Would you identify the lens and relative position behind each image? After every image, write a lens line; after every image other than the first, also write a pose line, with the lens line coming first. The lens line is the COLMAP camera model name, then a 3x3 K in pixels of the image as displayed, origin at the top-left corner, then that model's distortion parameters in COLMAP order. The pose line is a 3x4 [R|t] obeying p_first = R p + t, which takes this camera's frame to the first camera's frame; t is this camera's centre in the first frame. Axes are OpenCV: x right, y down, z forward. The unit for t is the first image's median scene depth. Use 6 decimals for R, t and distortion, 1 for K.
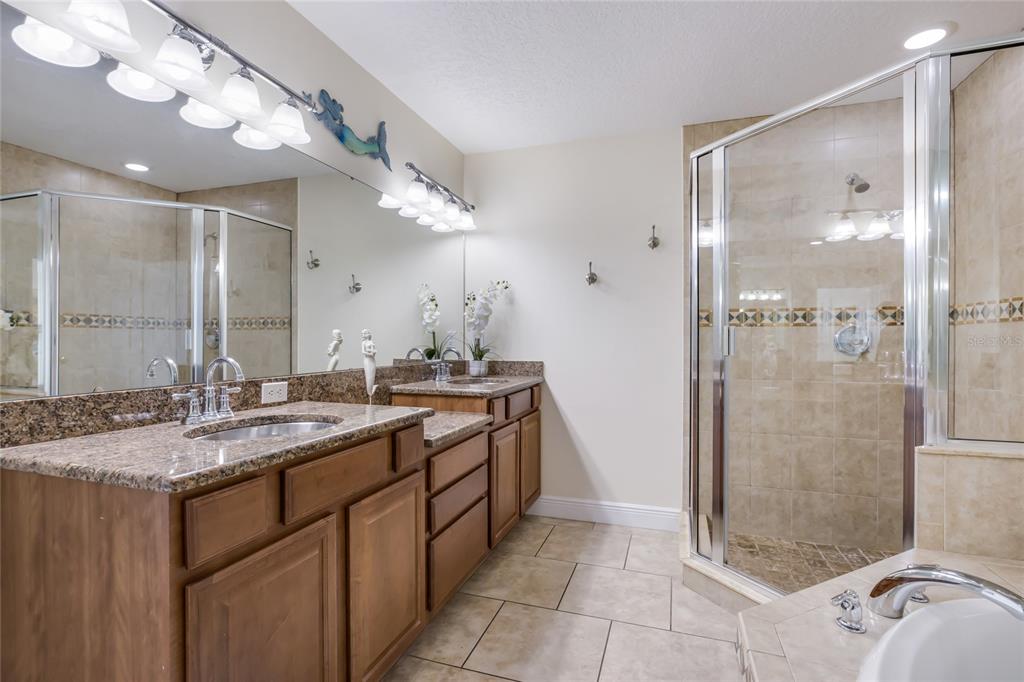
lens RADIAL K [[470.9, 0, 512.0], [0, 470.9, 341.0], [0, 0, 1]] dist [-0.024230, 0.000219]
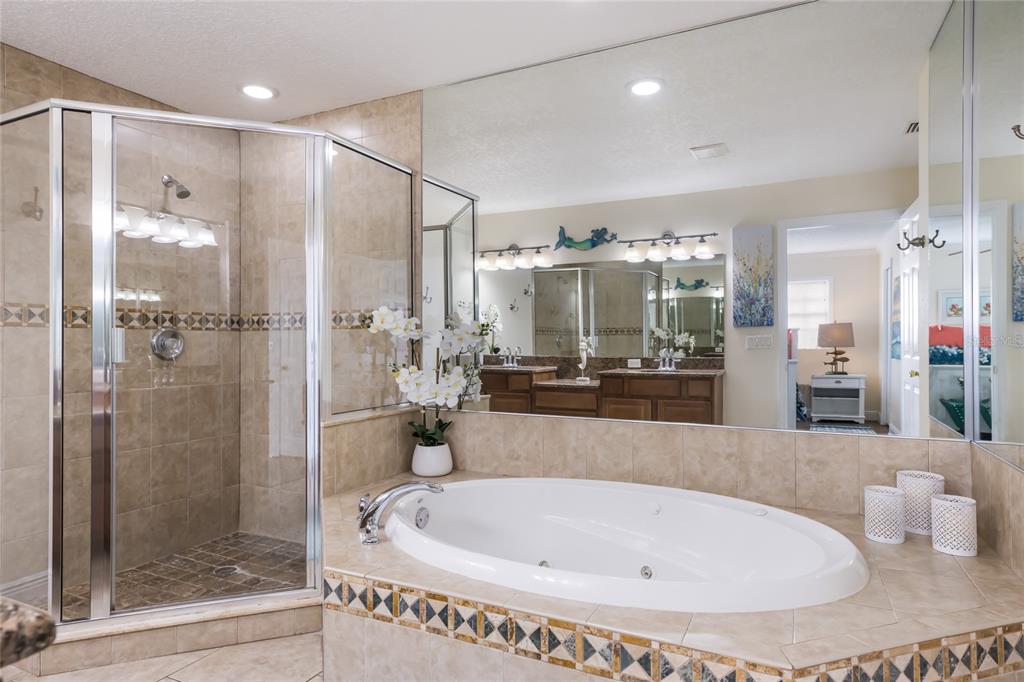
lens RADIAL K [[545.5, 0, 512.0], [0, 545.5, 341.0], [0, 0, 1]] dist [0.000596, 0.000165]
pose [[0.150303, 0.003104, 0.988635, -0.302181], [0.005146, 0.999979, -0.003922, -0.000551], [-0.988627, 0.005677, 0.150284, 0.103504]]
